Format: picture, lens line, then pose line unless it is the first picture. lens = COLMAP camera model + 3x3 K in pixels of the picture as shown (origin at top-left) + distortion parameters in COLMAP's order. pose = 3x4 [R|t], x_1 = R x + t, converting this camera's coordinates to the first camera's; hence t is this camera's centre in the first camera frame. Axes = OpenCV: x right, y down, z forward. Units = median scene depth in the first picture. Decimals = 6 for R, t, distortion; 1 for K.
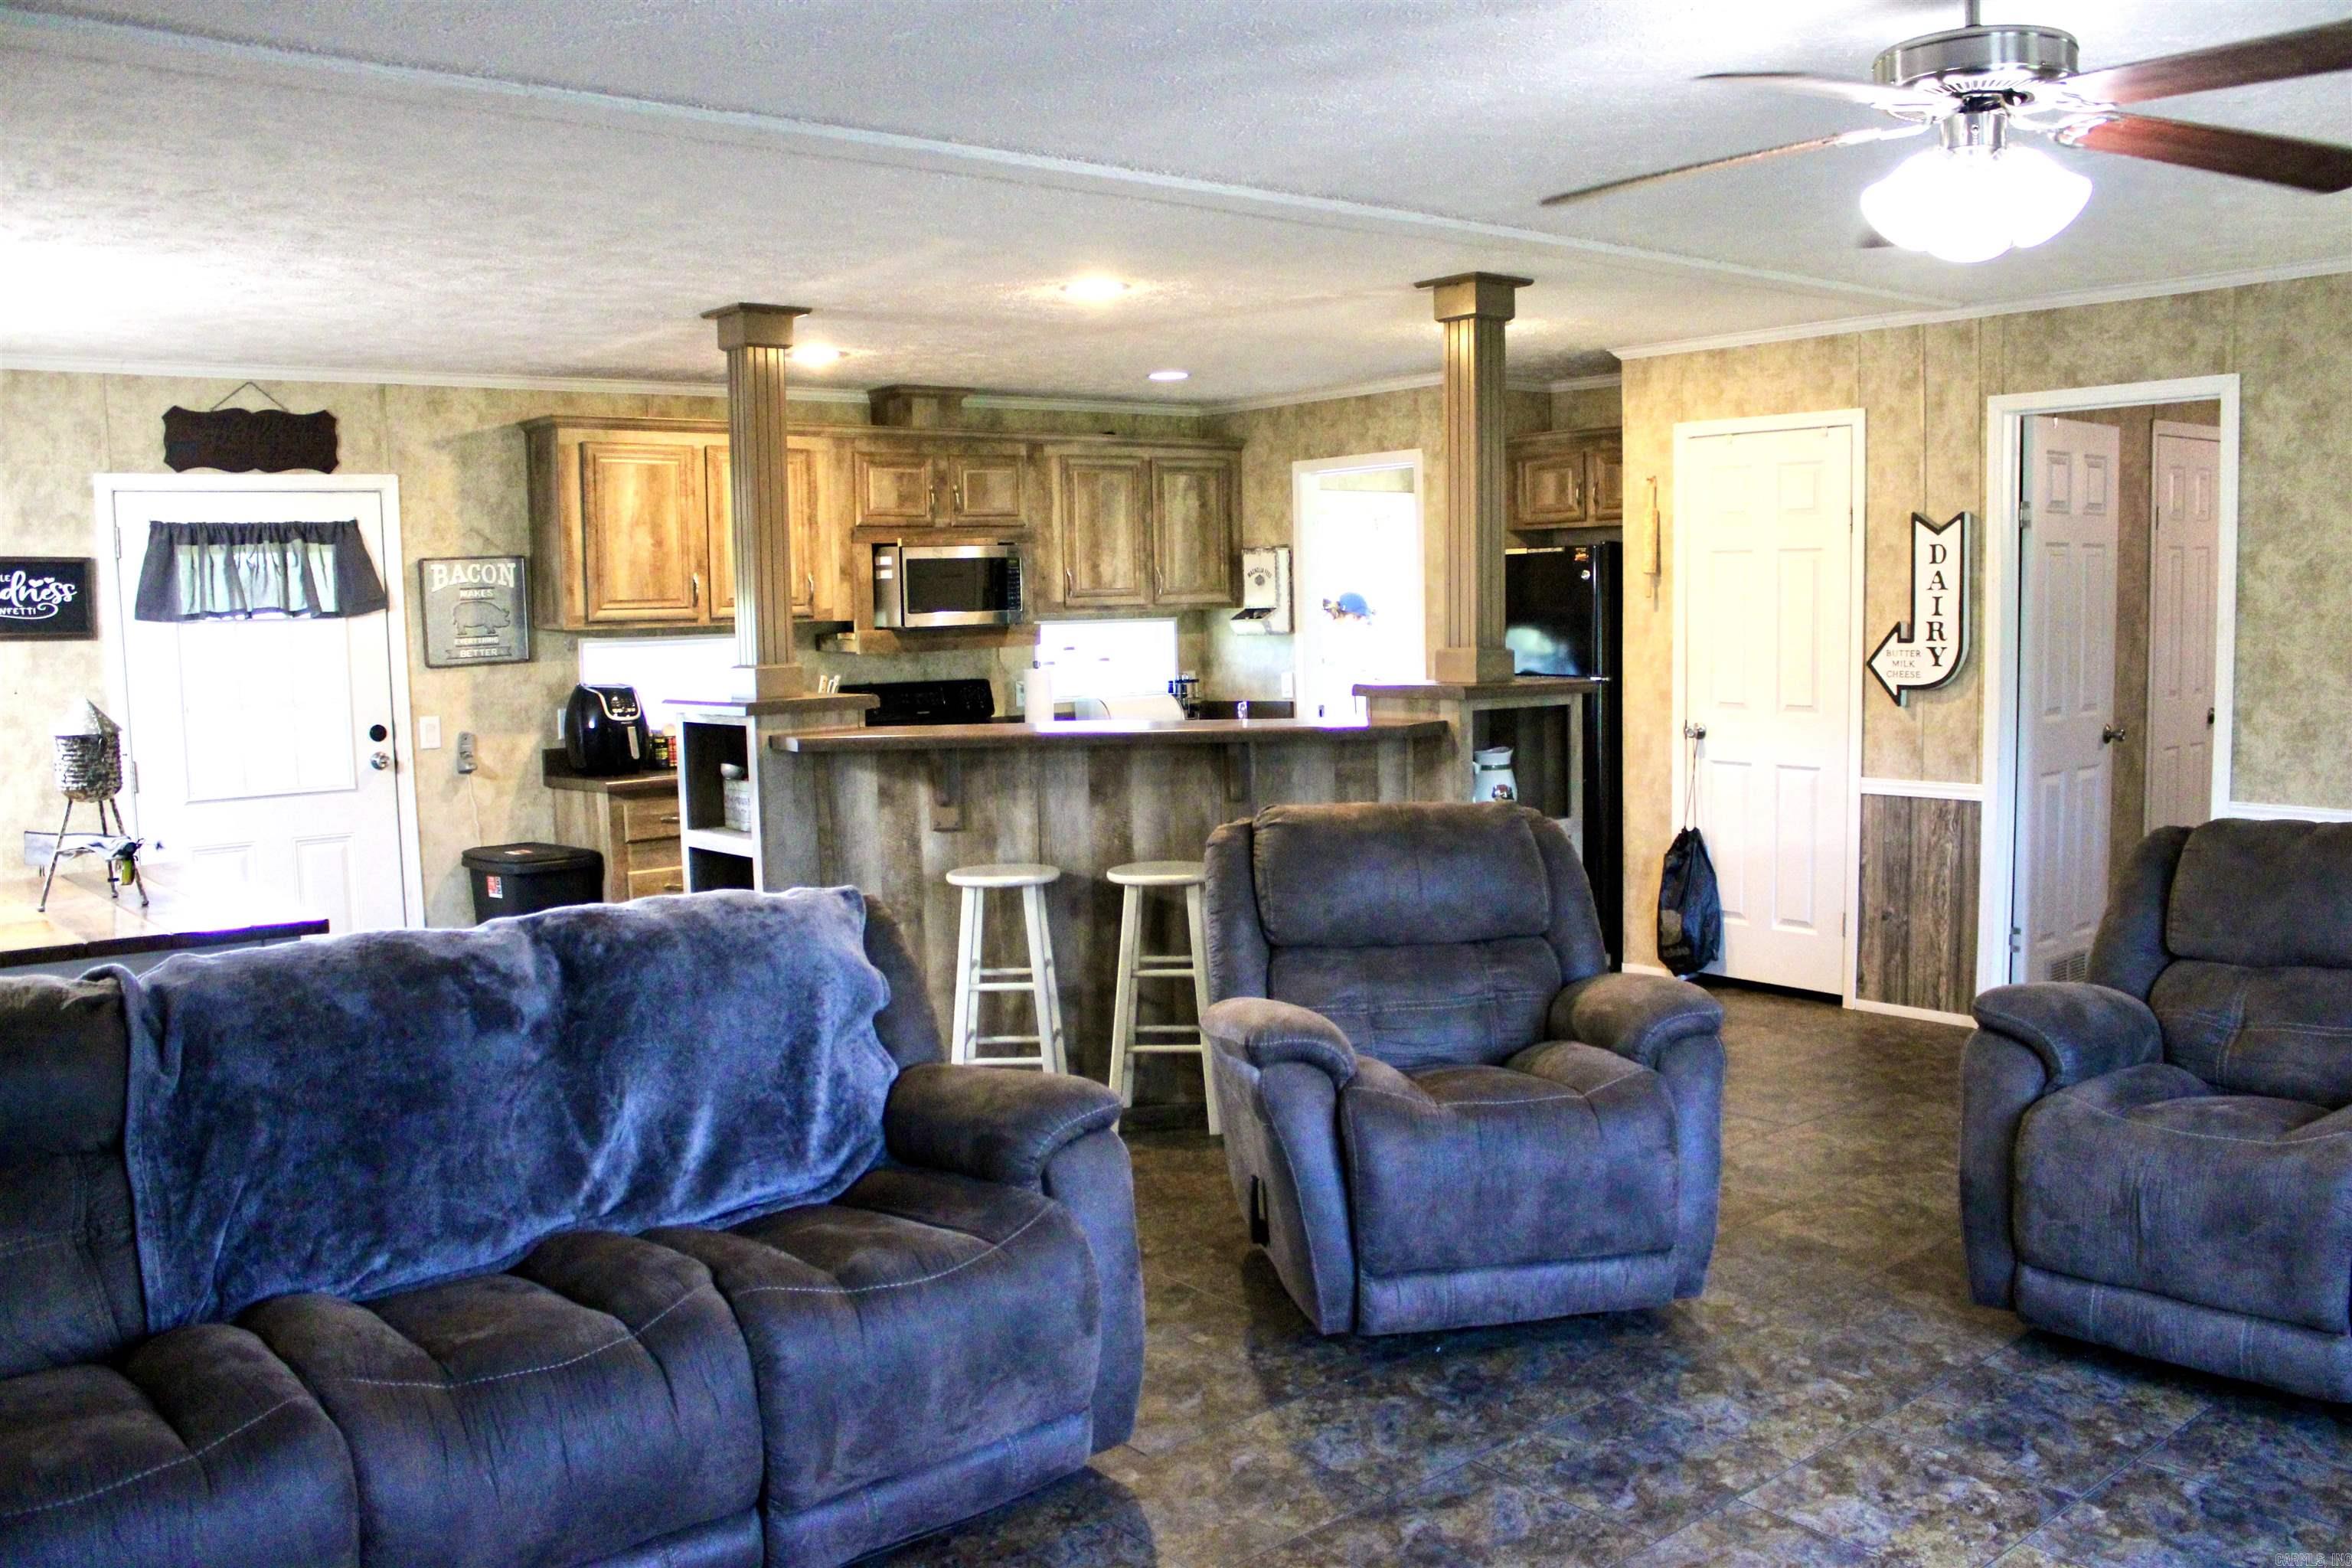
lens RADIAL K [[1928.8, 0, 1176.0], [0, 1928.8, 784.0], [0, 0, 1]] dist [-0.155221, 0.137767]
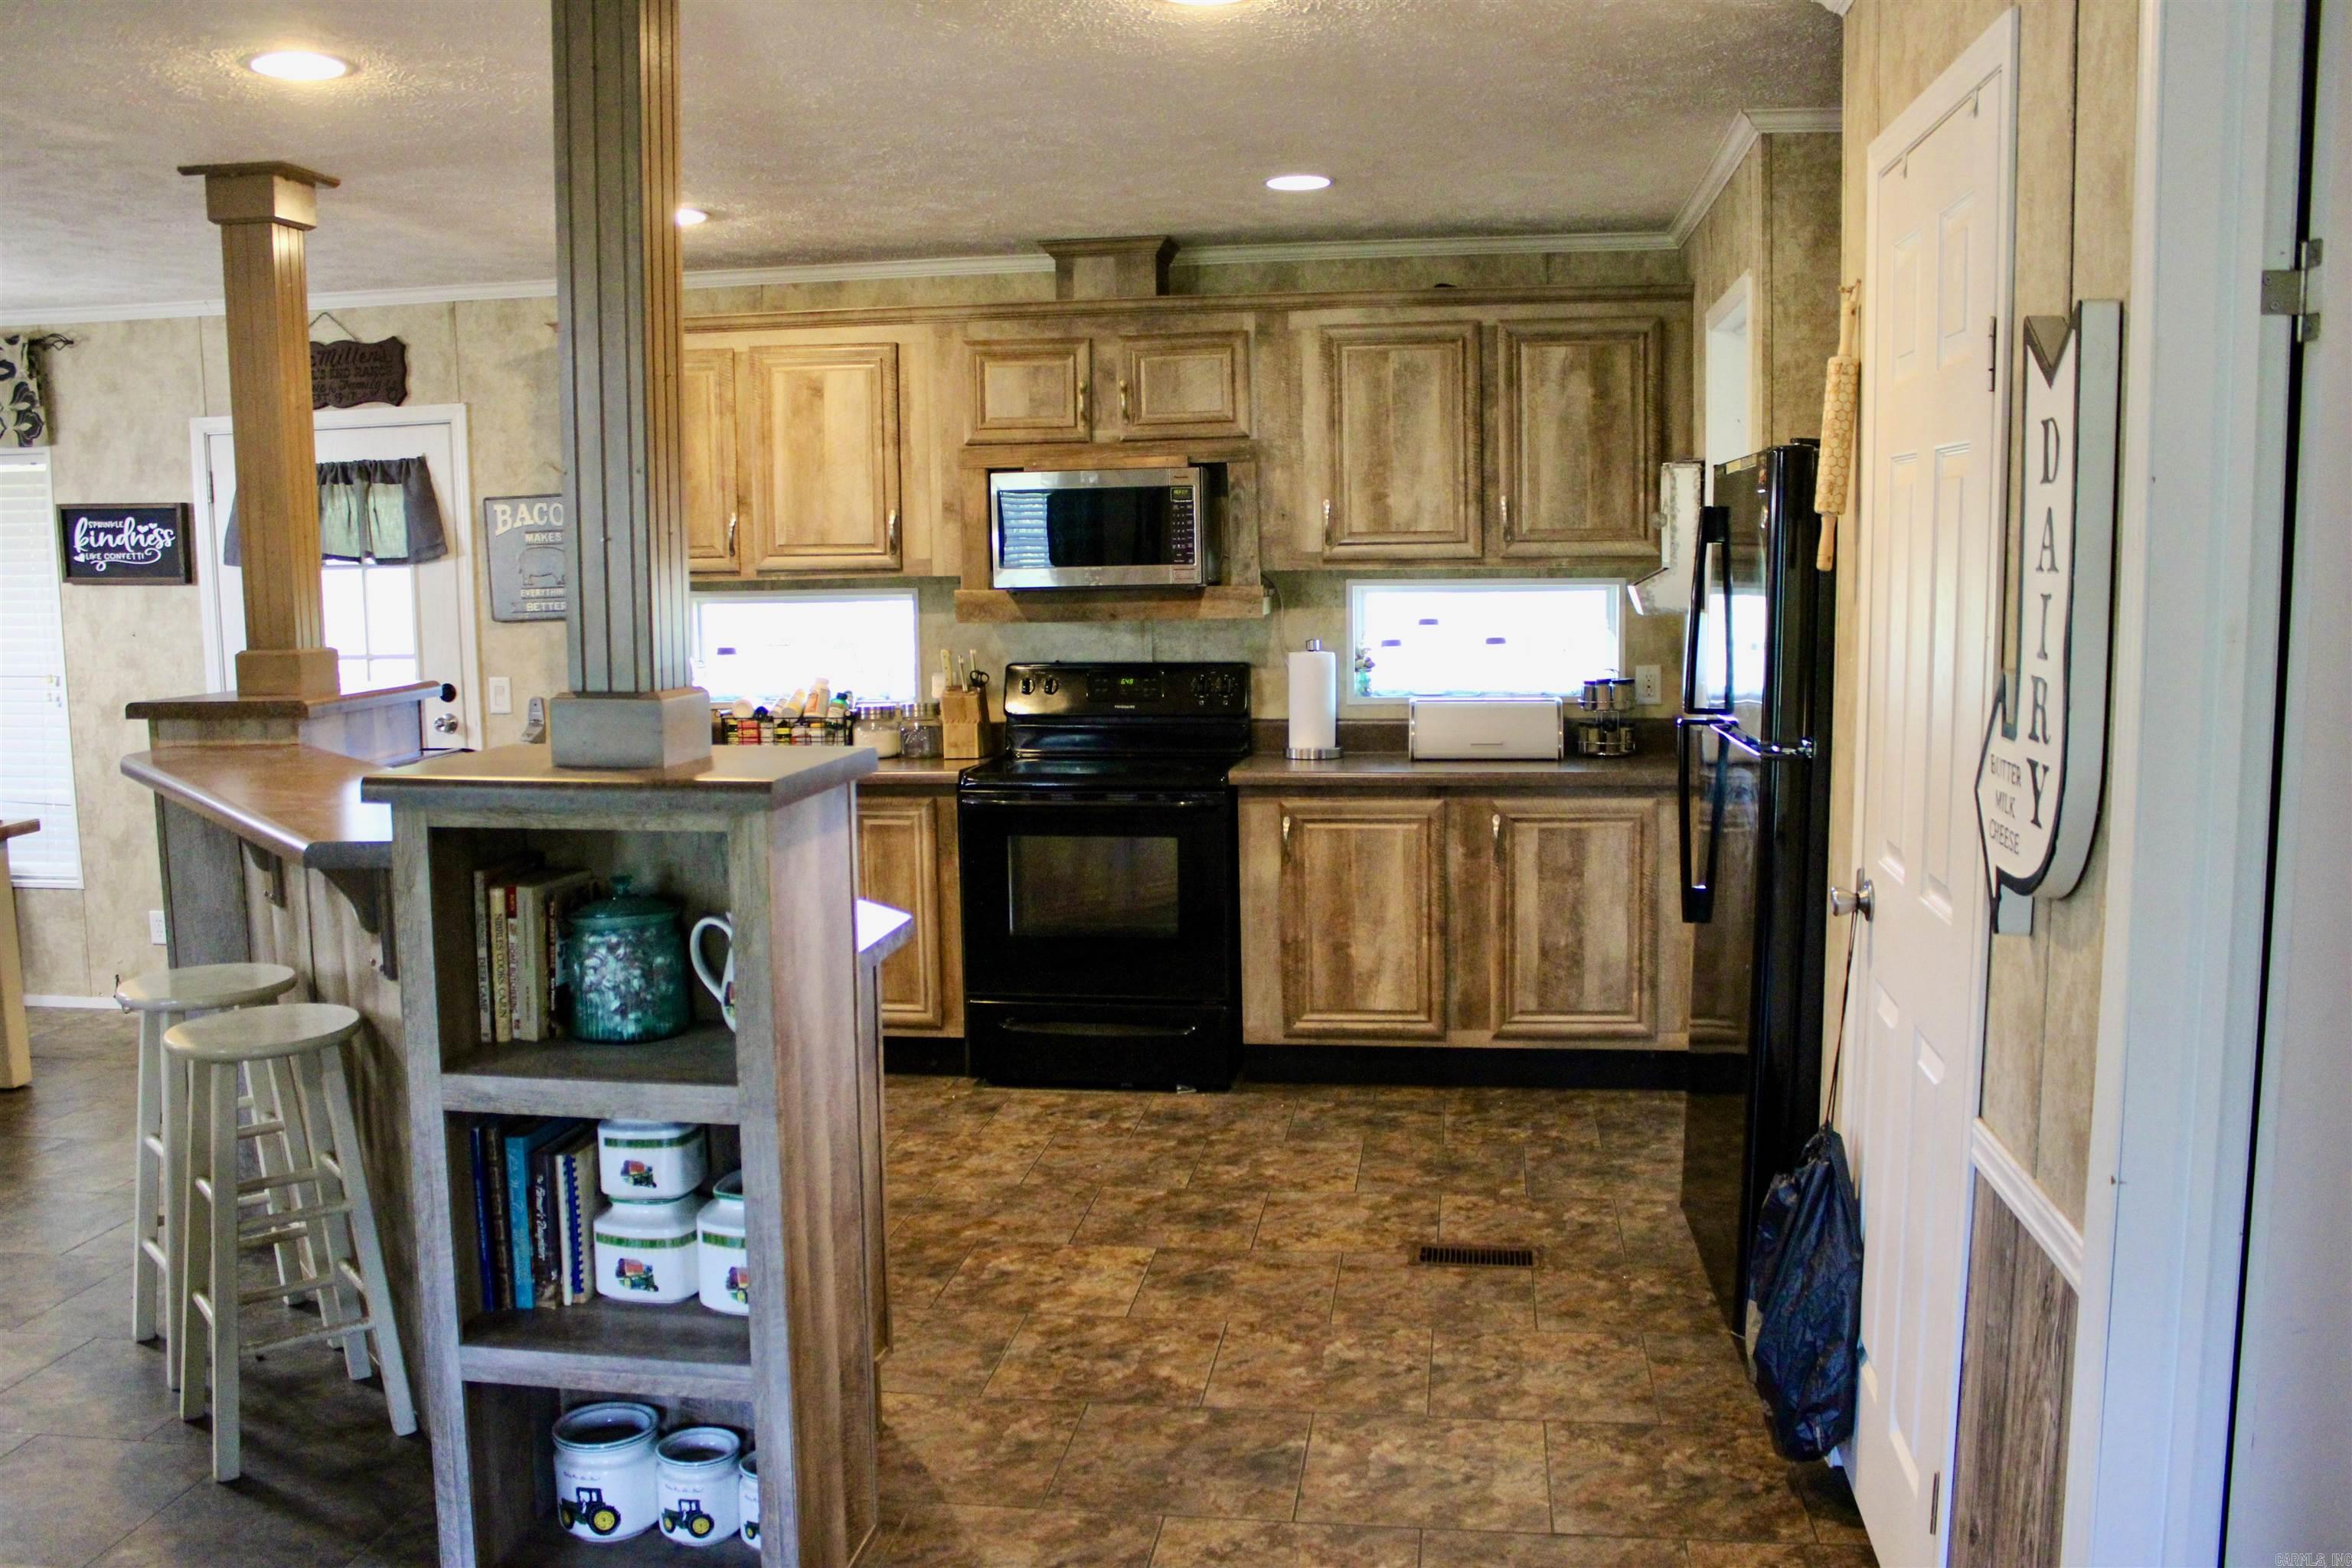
lens RADIAL K [[1928.8, 0, 1176.0], [0, 1928.8, 784.0], [0, 0, 1]] dist [-0.155221, 0.137767]
pose [[0.681890, 0.099609, -0.724640, 0.465517], [-0.070449, 0.995022, 0.070483, -0.070585], [0.728054, 0.002989, 0.685513, 0.621830]]
